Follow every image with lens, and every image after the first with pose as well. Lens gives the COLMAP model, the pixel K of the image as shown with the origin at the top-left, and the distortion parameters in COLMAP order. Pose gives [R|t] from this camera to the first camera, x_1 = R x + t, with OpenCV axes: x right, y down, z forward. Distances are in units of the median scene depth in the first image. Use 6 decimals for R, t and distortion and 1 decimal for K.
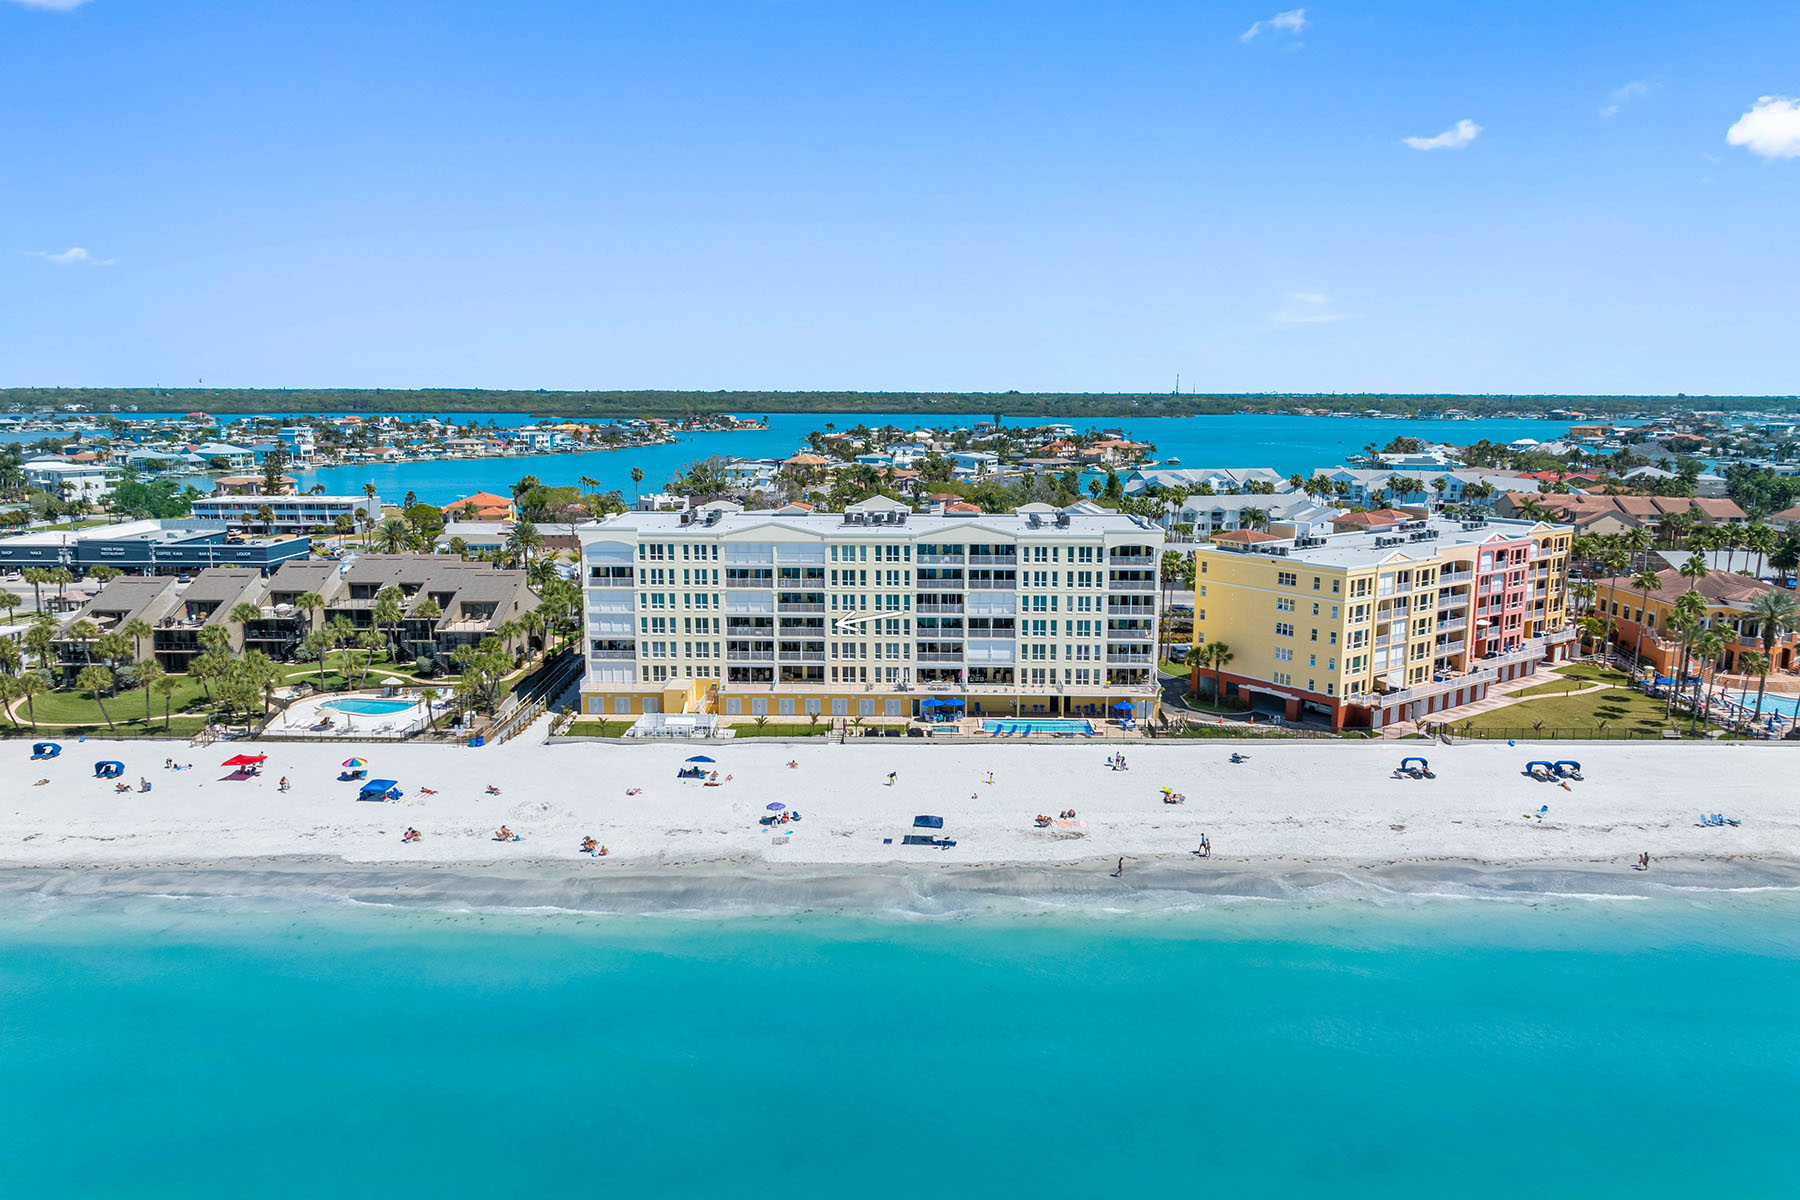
lens RADIAL K [[1262.6, 0, 897.2], [0, 1262.6, 601.4], [0, 0, 1]] dist [-0.002170, -0.013401]
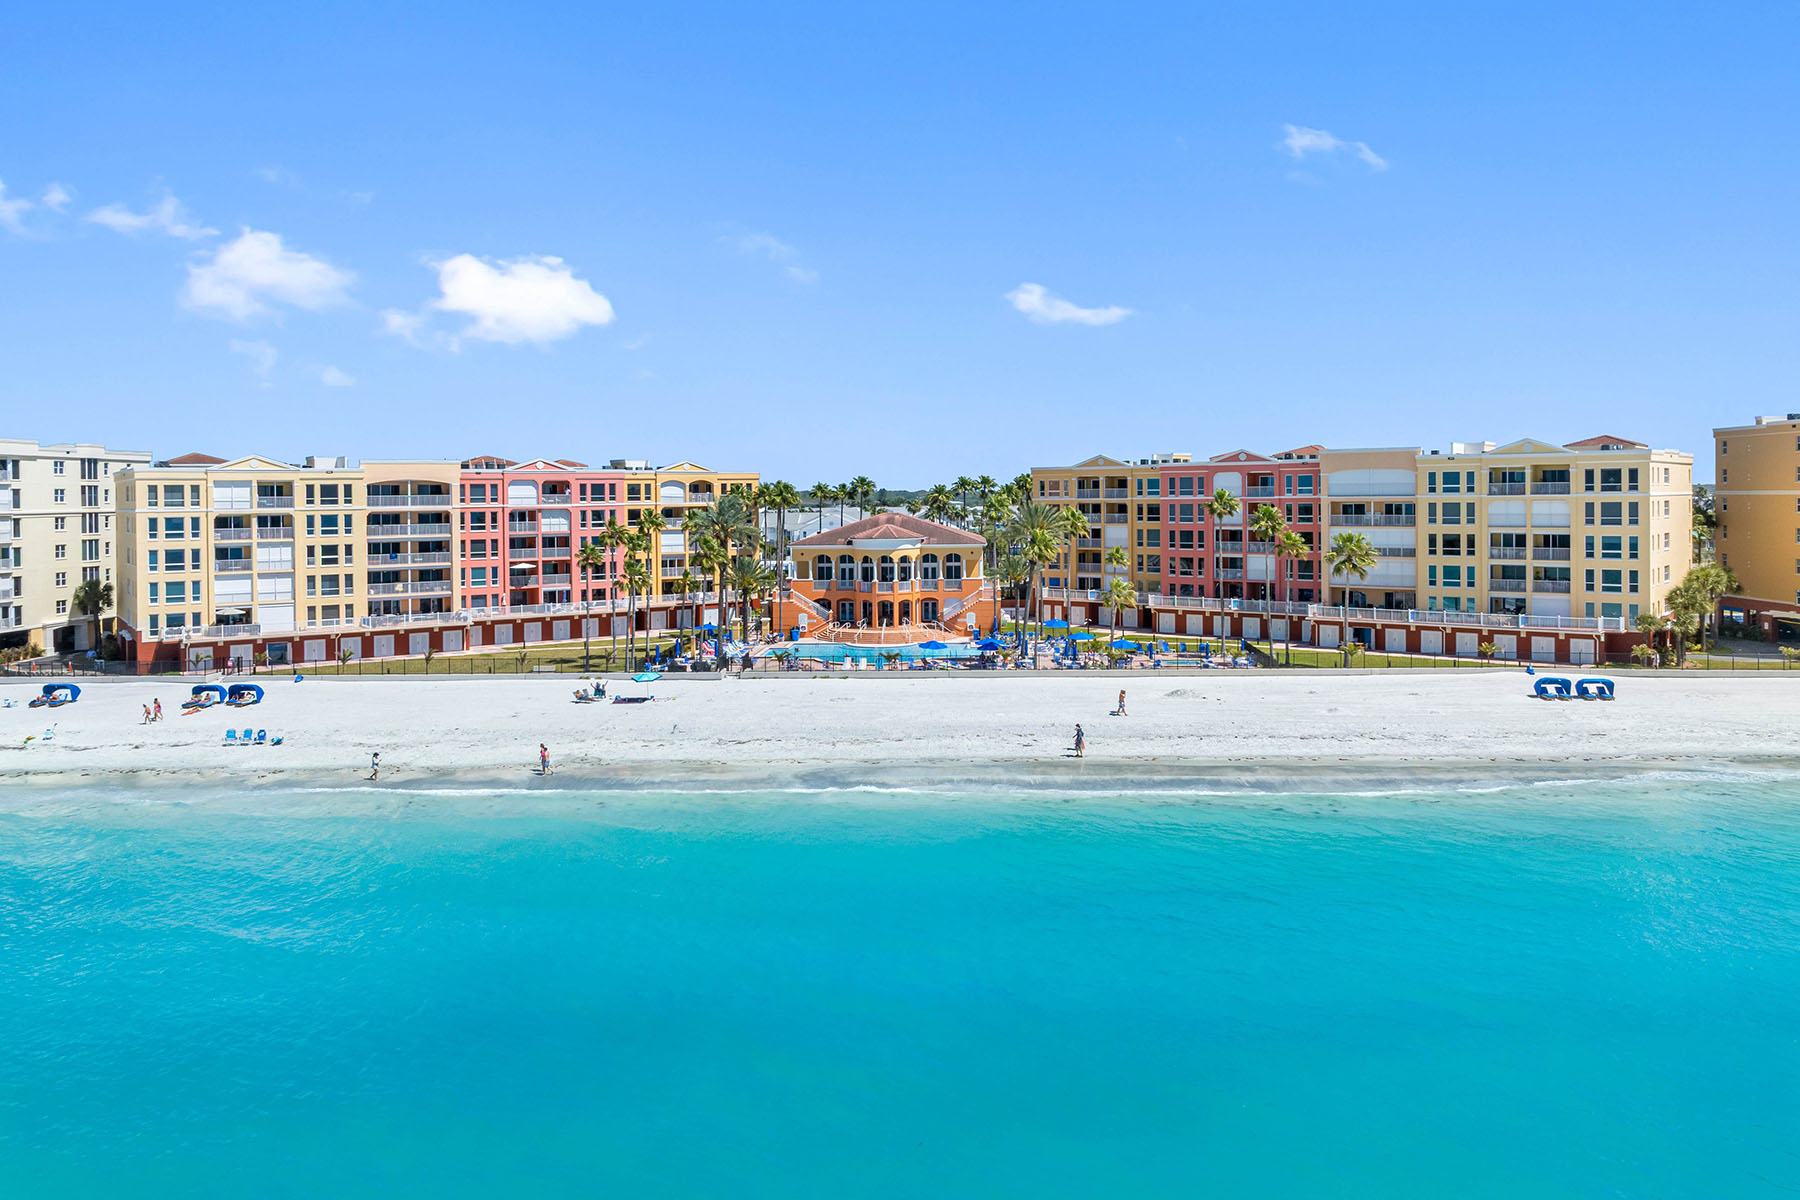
lens RADIAL K [[1262.6, 0, 906.9], [0, 1262.6, 595.2], [0, 0, 1]] dist [-0.002170, -0.013401]
pose [[0.999133, -0.013900, -0.039249, 0.826307], [0.010357, 0.995971, -0.089073, 0.123403], [0.040329, 0.088589, 0.995252, 0.205945]]
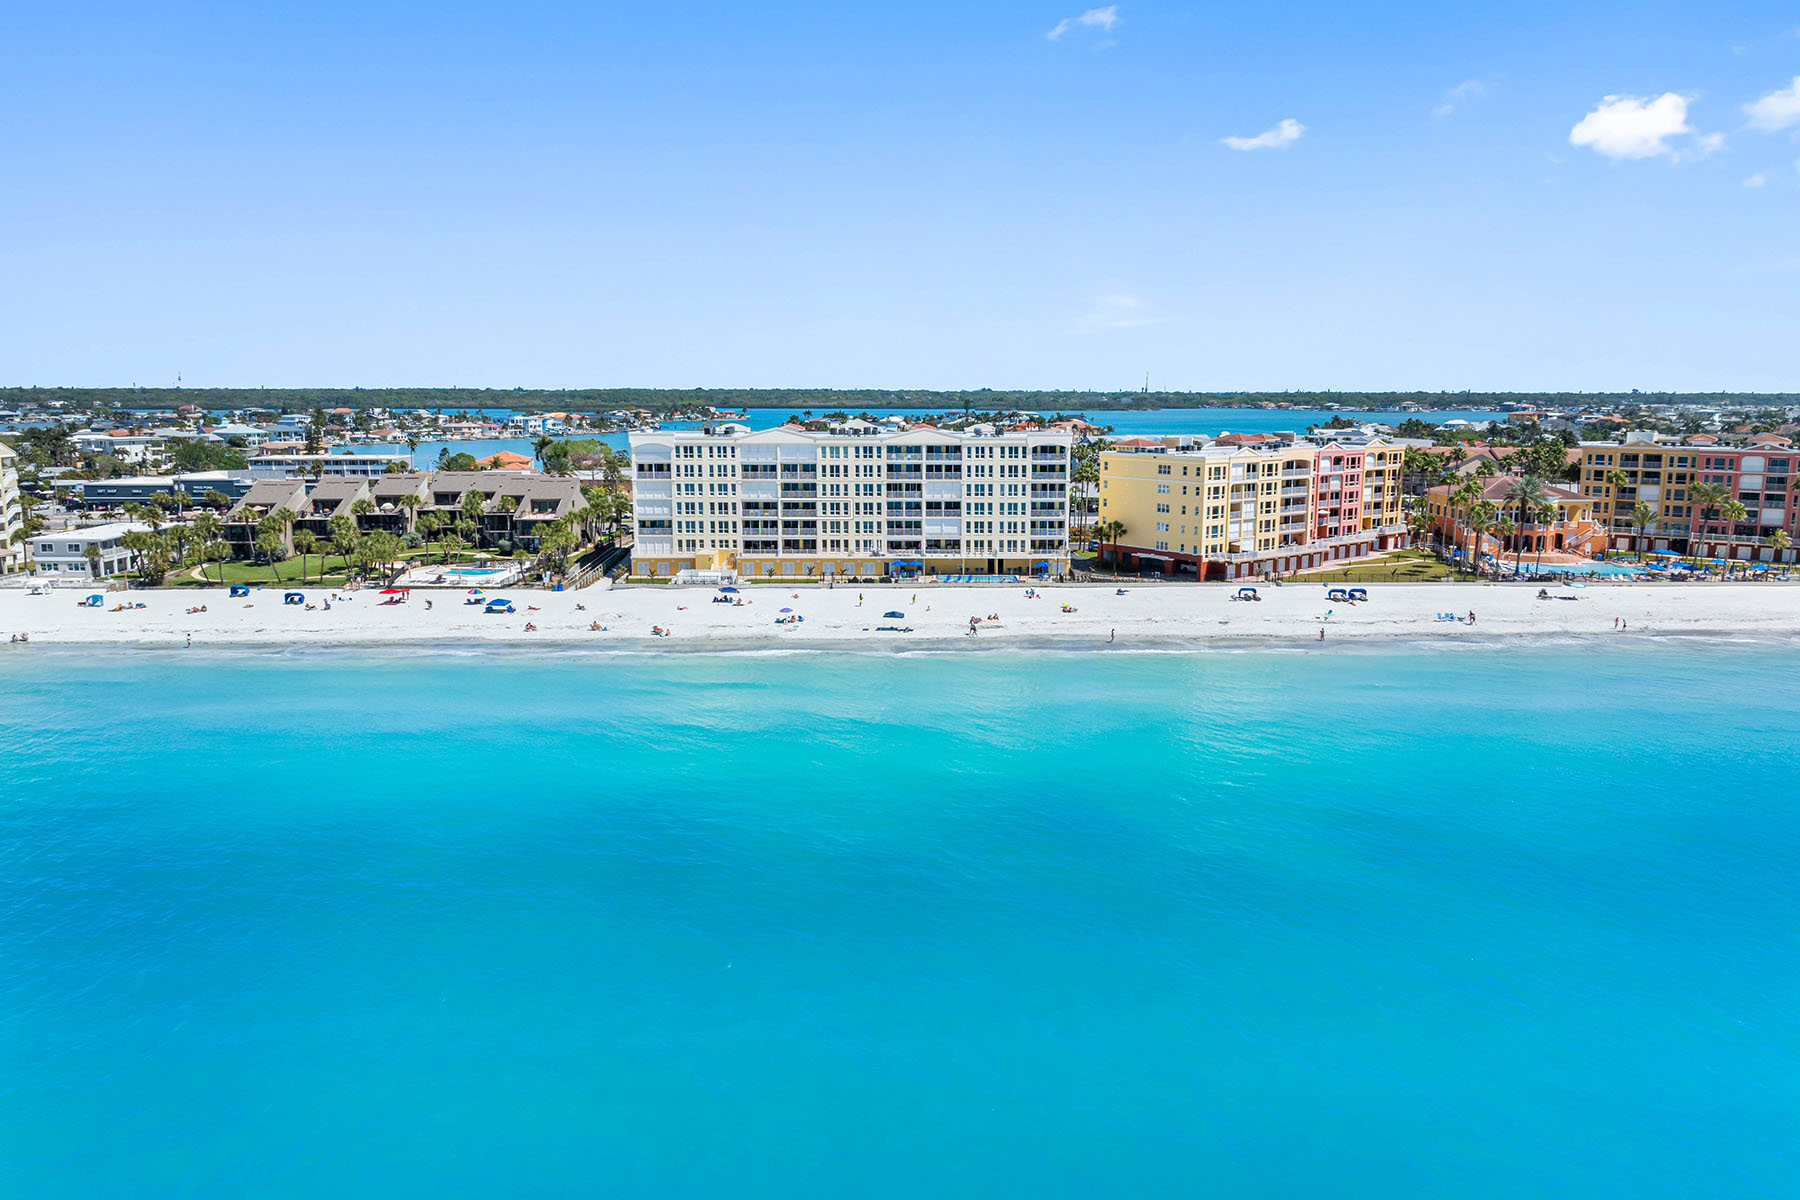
lens RADIAL K [[1262.6, 0, 902.0], [0, 1262.6, 599.0], [0, 0, 1]] dist [-0.002170, -0.013401]
pose [[0.999722, -0.006209, 0.022762, 0.000933], [0.006270, 0.999977, -0.002633, 0.117810], [-0.022746, 0.002775, 0.999737, -0.317012]]
